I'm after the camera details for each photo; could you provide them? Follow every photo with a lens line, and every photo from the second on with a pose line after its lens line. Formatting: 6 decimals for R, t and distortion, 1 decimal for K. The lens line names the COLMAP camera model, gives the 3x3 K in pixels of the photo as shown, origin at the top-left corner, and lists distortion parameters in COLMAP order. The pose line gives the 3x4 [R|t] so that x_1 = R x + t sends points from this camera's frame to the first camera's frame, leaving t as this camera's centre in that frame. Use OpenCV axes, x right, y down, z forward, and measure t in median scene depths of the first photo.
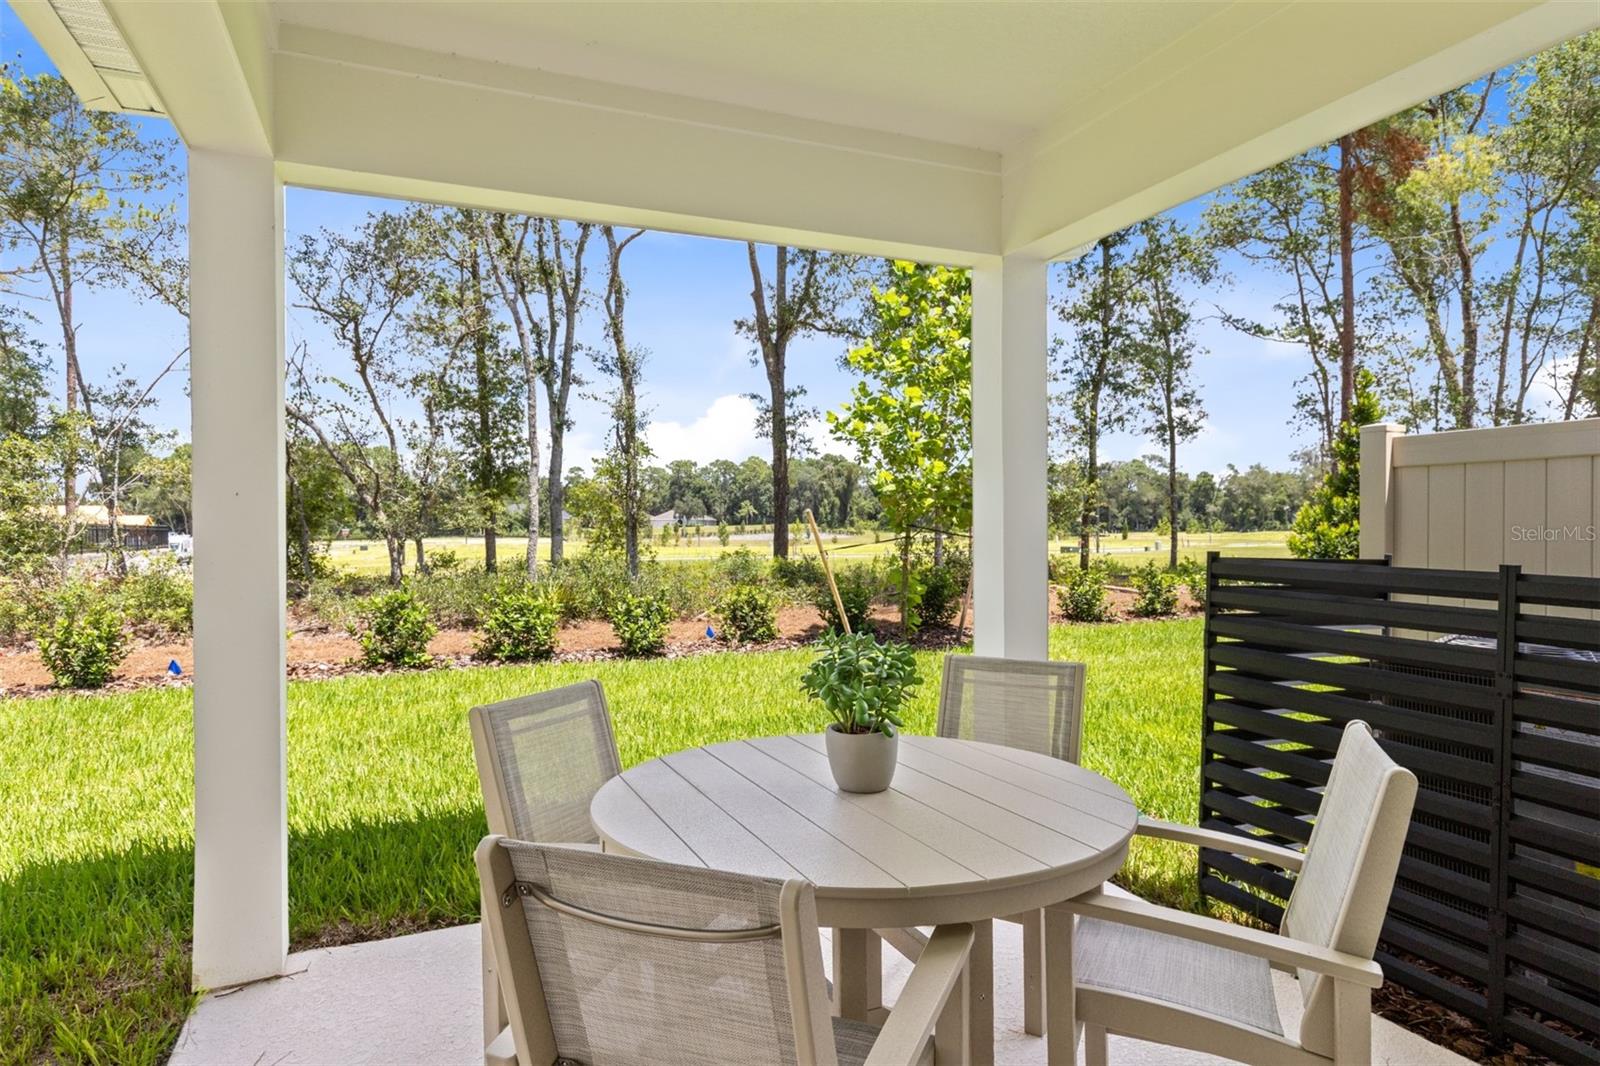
lens RADIAL K [[900.1, 0, 803.3], [0, 900.1, 522.2], [0, 0, 1]] dist [-0.000151, 0.000149]
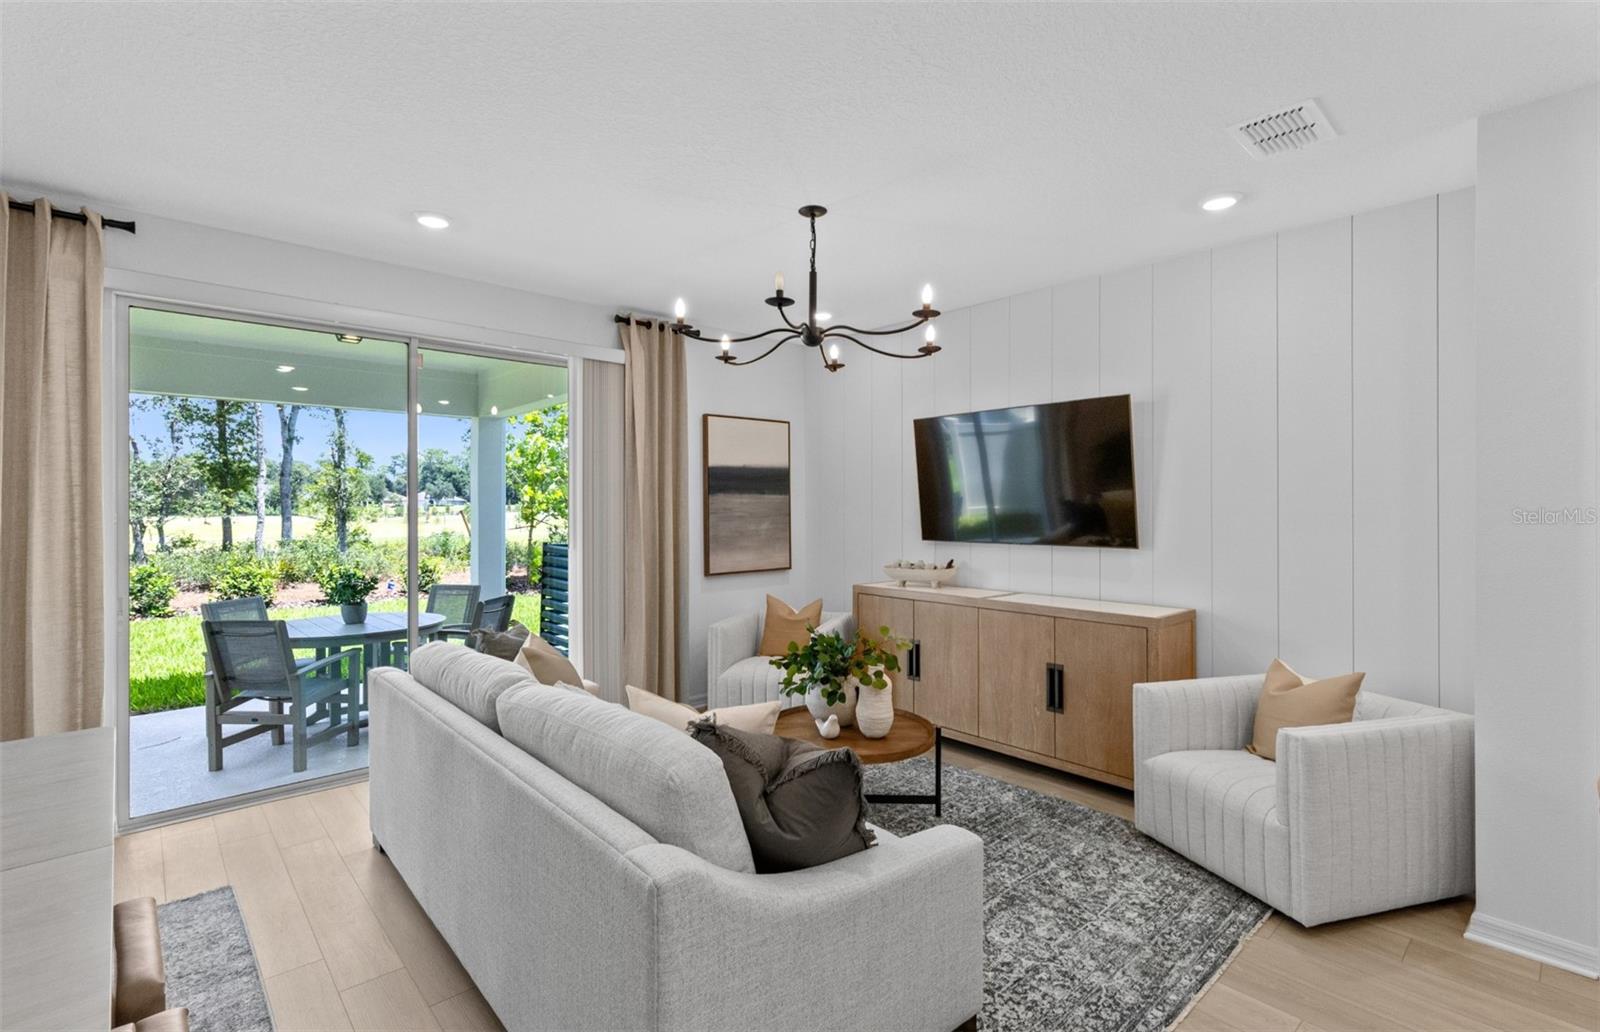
lens RADIAL K [[732.6, 0, 800.9], [0, 732.6, 499.7], [0, 0, 1]] dist [0.001640, 0.001476]
pose [[0.948401, 0.006821, 0.317000, 0.123990], [-0.005832, 0.999975, -0.004069, -0.021870], [-0.317020, 0.002010, 0.948417, -0.323605]]
